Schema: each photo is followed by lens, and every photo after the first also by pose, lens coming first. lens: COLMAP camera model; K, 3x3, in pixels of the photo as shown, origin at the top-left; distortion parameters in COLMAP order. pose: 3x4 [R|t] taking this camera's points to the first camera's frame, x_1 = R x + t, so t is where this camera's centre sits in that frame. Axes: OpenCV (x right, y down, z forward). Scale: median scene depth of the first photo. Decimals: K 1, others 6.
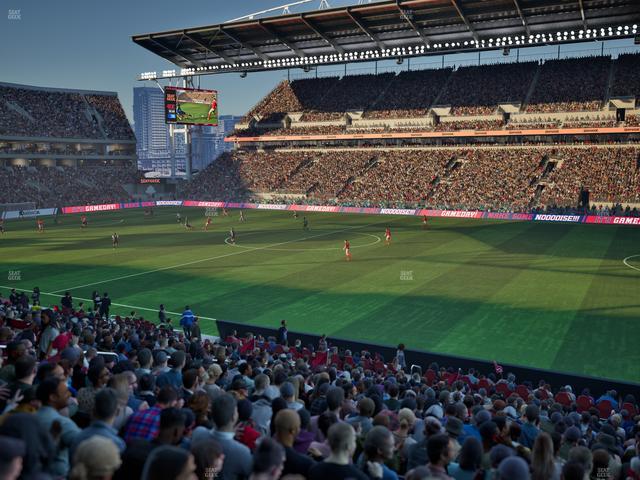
lens RADIAL K [[599.5, 0, 320.0], [0, 599.5, 240.0], [0, 0, 1]] dist [-0.001918, 0.003235]
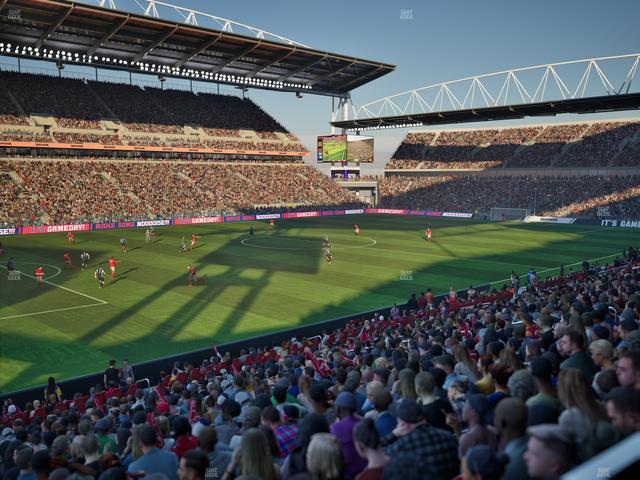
lens RADIAL K [[599.5, 0, 320.0], [0, 599.5, 240.0], [0, 0, 1]] dist [-0.001918, 0.003235]
pose [[0.308289, -0.098981, 0.946129, -0.617393], [0.117752, 0.990894, 0.065296, -0.042836], [-0.943977, 0.091279, 0.317137, 0.337663]]
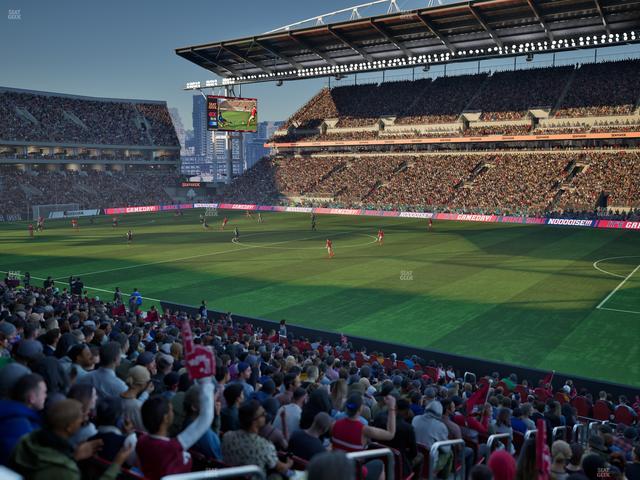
lens RADIAL K [[599.5, 0, 320.0], [0, 599.5, 240.0], [0, 0, 1]] dist [-0.001918, 0.003235]
pose [[0.994470, 0.012193, -0.104312, 0.060514], [-0.012994, 0.999891, -0.007007, 0.004062], [0.104215, 0.008323, 0.994520, -0.032914]]
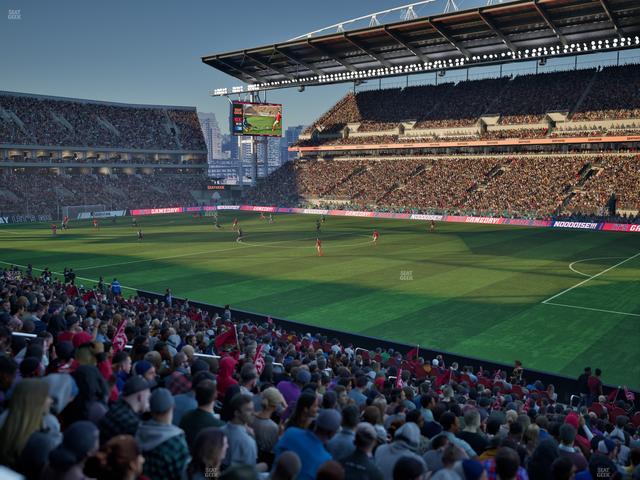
lens RADIAL K [[599.5, 0, 320.0], [0, 599.5, 240.0], [0, 0, 1]] dist [-0.001918, 0.003235]
pose [[0.984974, 0.019151, -0.171636, 0.104412], [-0.021374, 0.999710, -0.011113, 0.006715], [0.171373, 0.014614, 0.985098, -0.055154]]
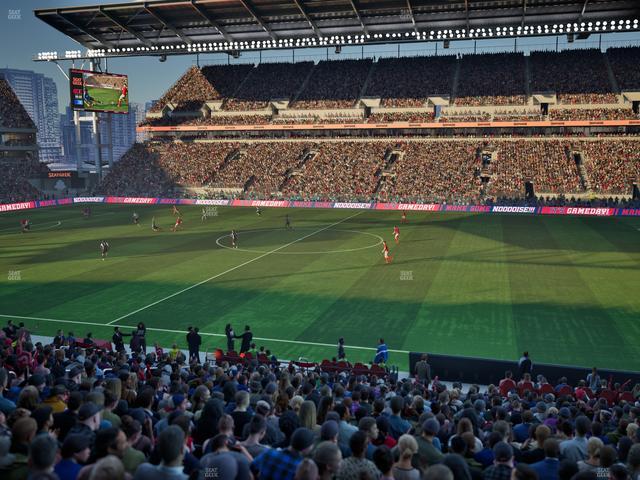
lens RADIAL K [[599.5, 0, 320.0], [0, 599.5, 240.0], [0, 0, 1]] dist [-0.001918, 0.003235]
pose [[0.976180, -0.030616, 0.214792, -0.108569], [0.026969, 0.999438, 0.019893, -0.009985], [-0.215280, -0.013627, 0.976457, 0.049783]]
